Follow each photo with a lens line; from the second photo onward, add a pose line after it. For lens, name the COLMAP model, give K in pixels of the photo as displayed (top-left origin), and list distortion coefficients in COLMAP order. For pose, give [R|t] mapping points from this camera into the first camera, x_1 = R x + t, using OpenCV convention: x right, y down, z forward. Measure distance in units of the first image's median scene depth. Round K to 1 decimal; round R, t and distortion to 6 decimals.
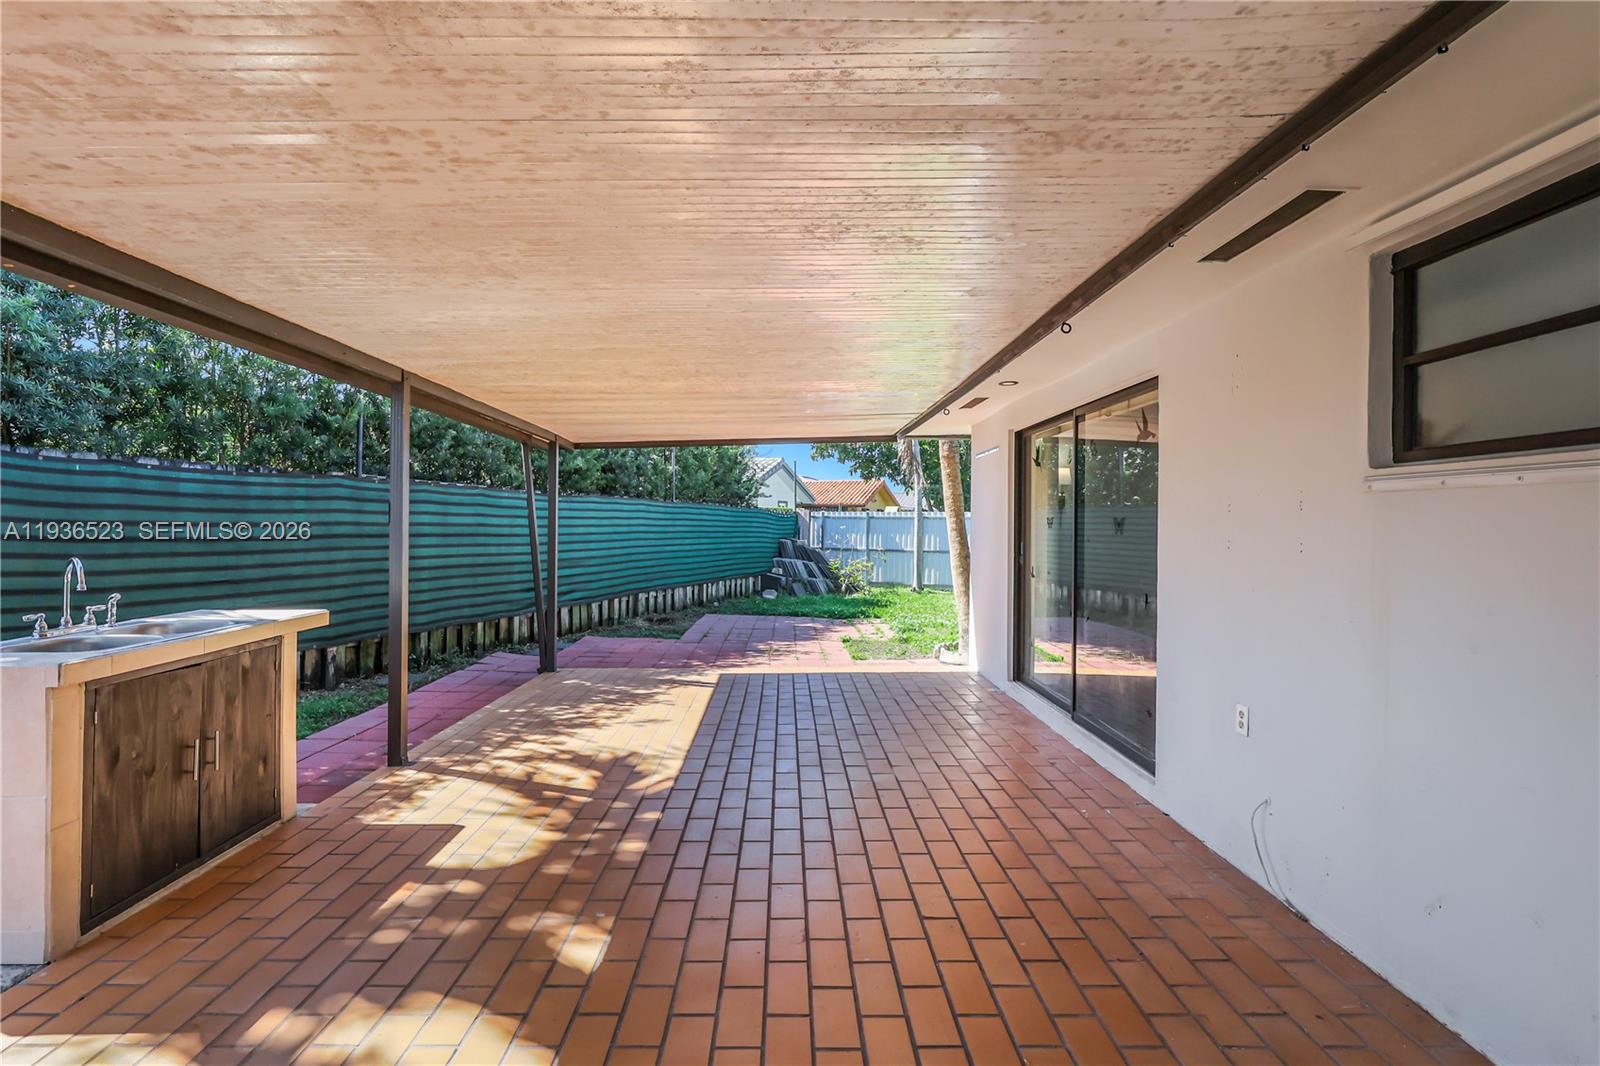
lens RADIAL K [[752.0, 0, 783.6], [0, 752.0, 520.9], [0, 0, 1]] dist [-0.002904, 0.000338]
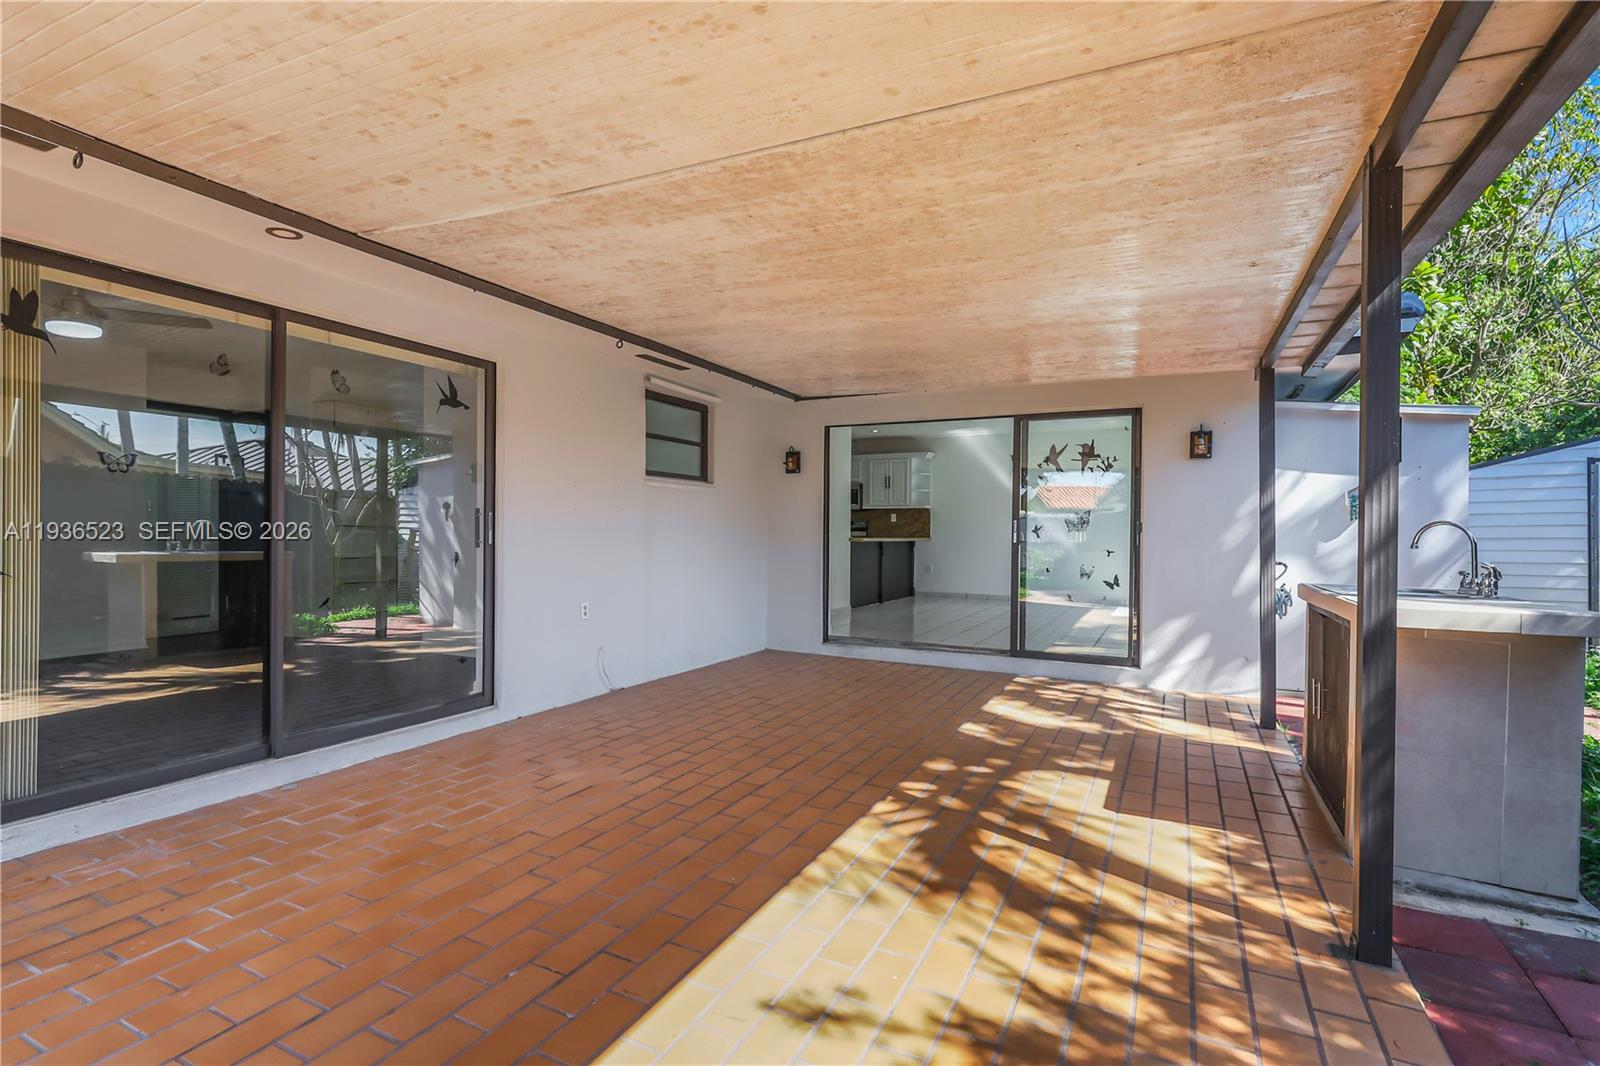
lens RADIAL K [[768.4, 0, 800.0], [0, 768.4, 533.0], [0, 0, 1]] dist [-0.000503, 0.000002]
pose [[-0.898448, -0.016610, 0.438766, -0.293855], [-0.017108, 0.999850, 0.002819, 0.039894], [-0.438747, -0.004974, -0.898597, 1.203251]]
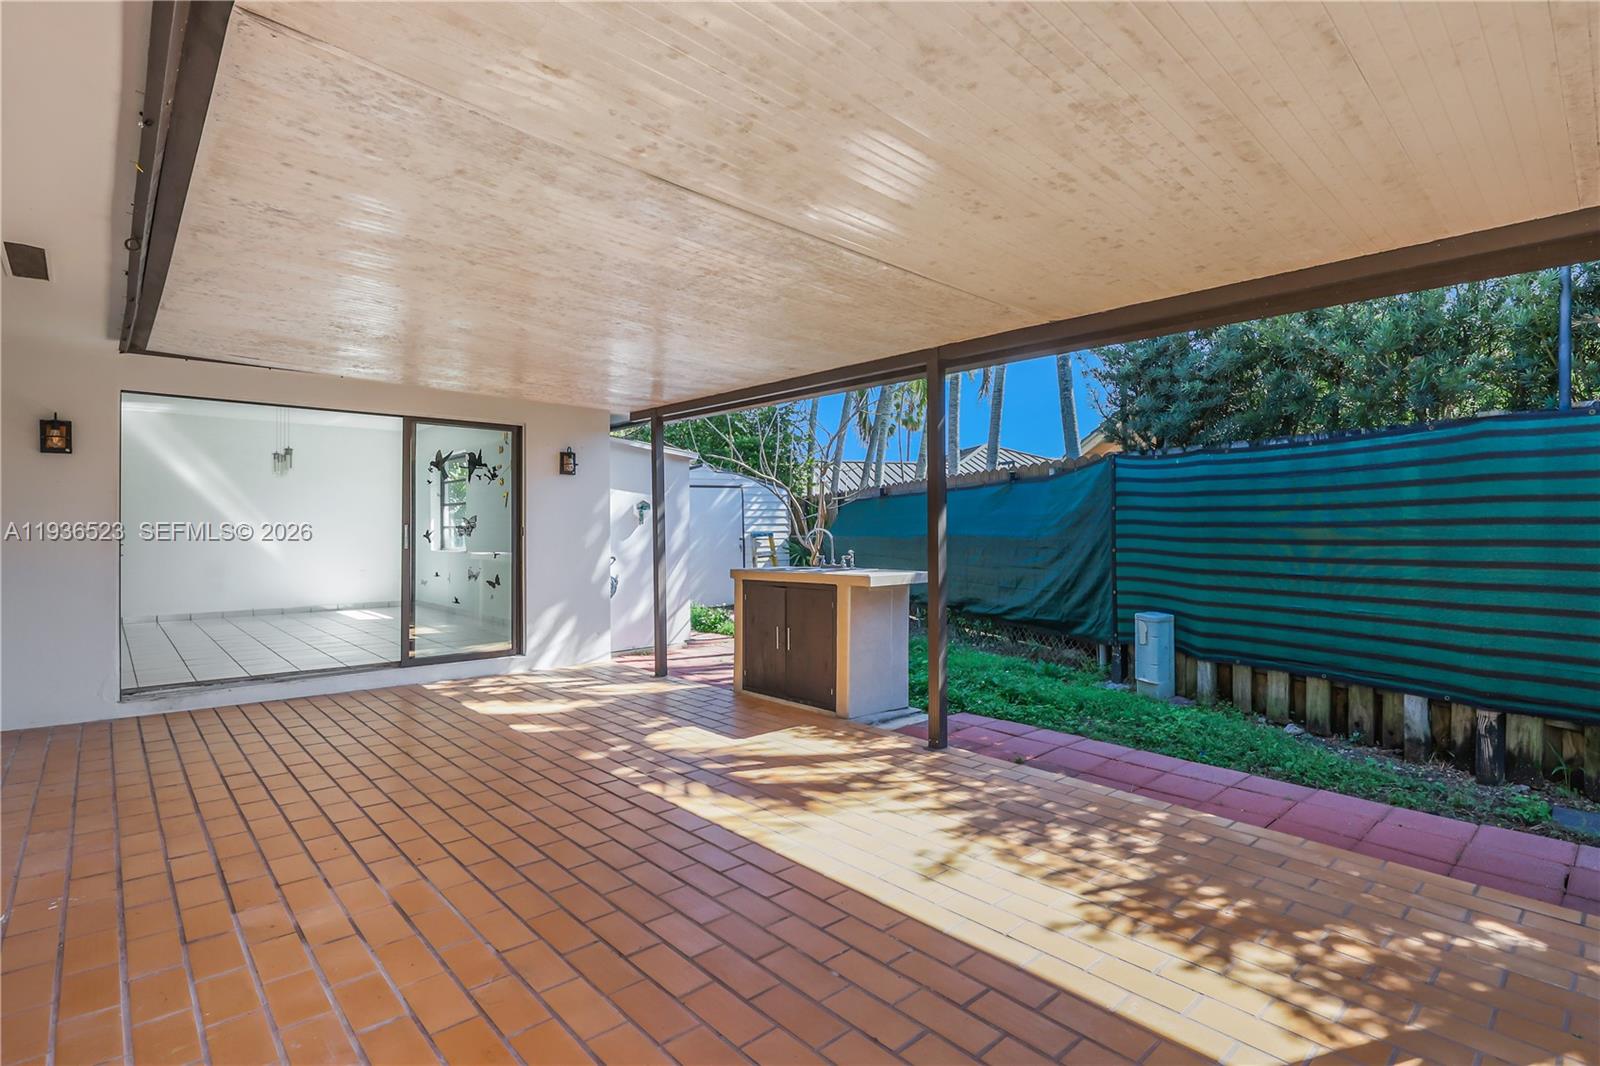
lens RADIAL K [[759.1, 0, 777.2], [0, 759.1, 514.1], [0, 0, 1]] dist [-0.001934, 0.000323]
pose [[-0.745248, -0.020218, -0.666481, 0.233171], [0.000161, 0.999535, -0.030501, 0.036717], [0.666787, -0.022838, -0.744898, 1.200796]]
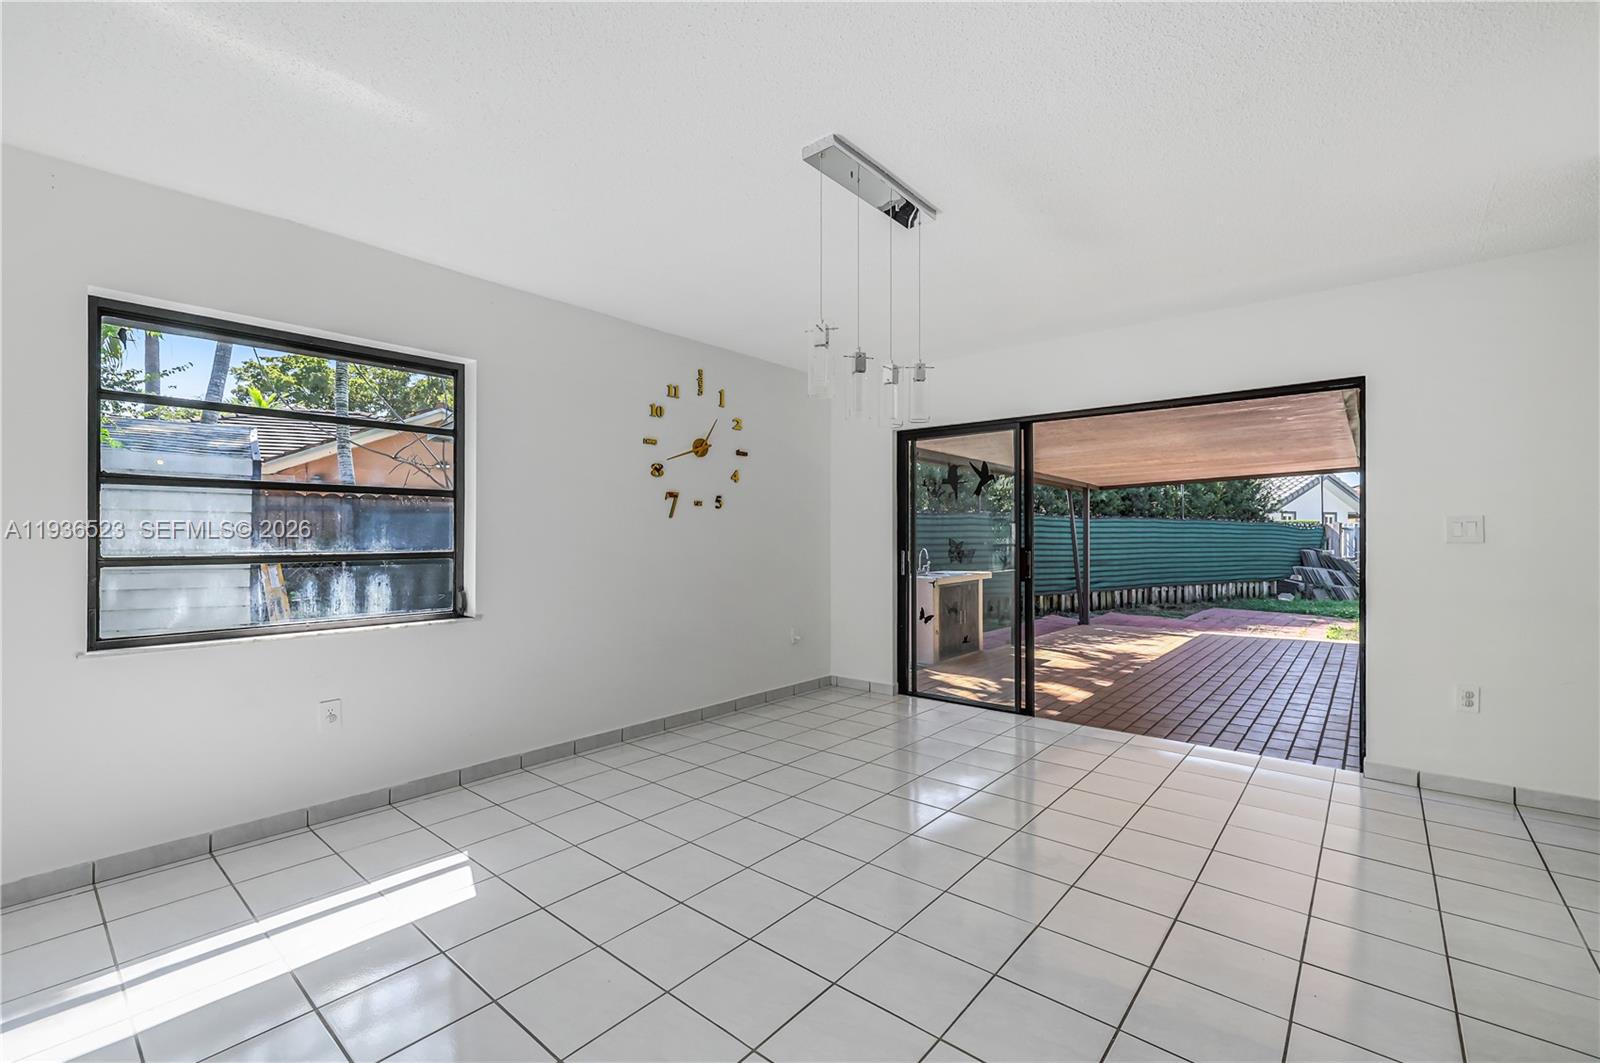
lens RADIAL K [[685.5, 0, 782.6], [0, 685.5, 535.1], [0, 0, 1]] dist [-0.002268, -0.000387]
pose [[0.756601, -0.008169, -0.653826, 0.222235], [0.008813, 0.999959, -0.002295, -0.002401], [0.653817, -0.004026, 0.756642, -0.743978]]
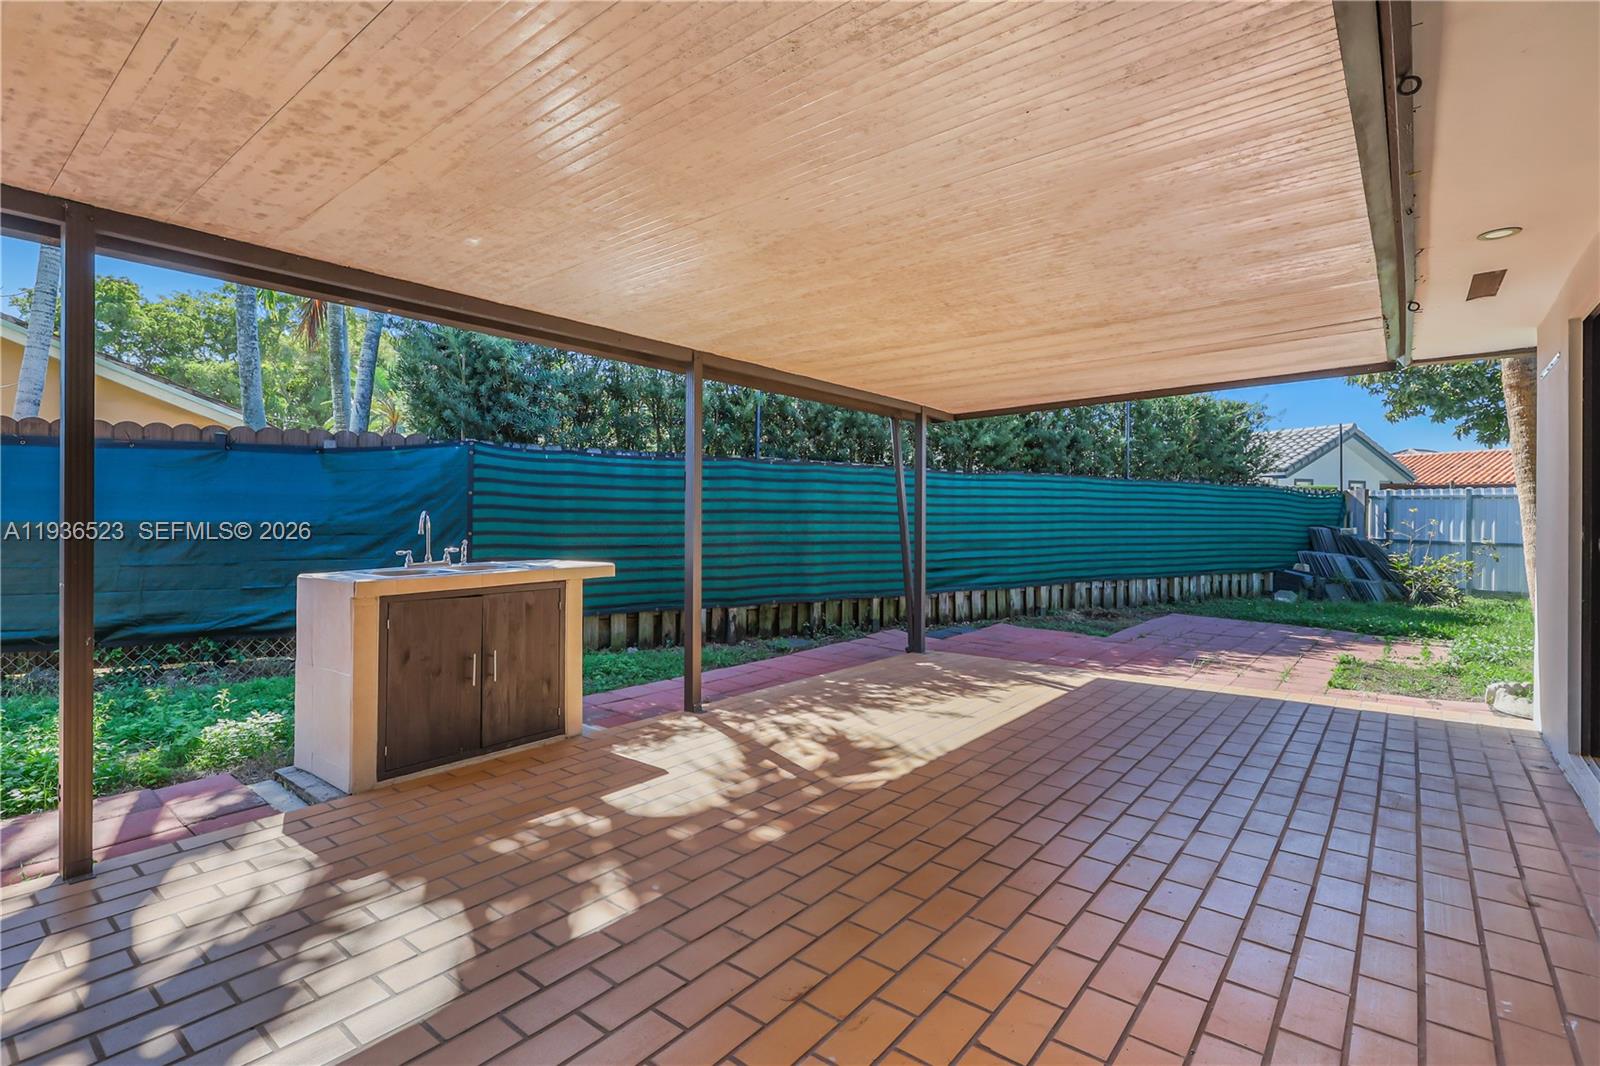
lens RADIAL K [[759.1, 0, 777.2], [0, 759.1, 514.1], [0, 0, 1]] dist [-0.001934, 0.000323]
pose [[0.766794, -0.002575, -0.641888, 0.218297], [0.003568, 0.999994, 0.000251, 0.027750], [0.641883, -0.002483, 0.766798, 0.172224]]
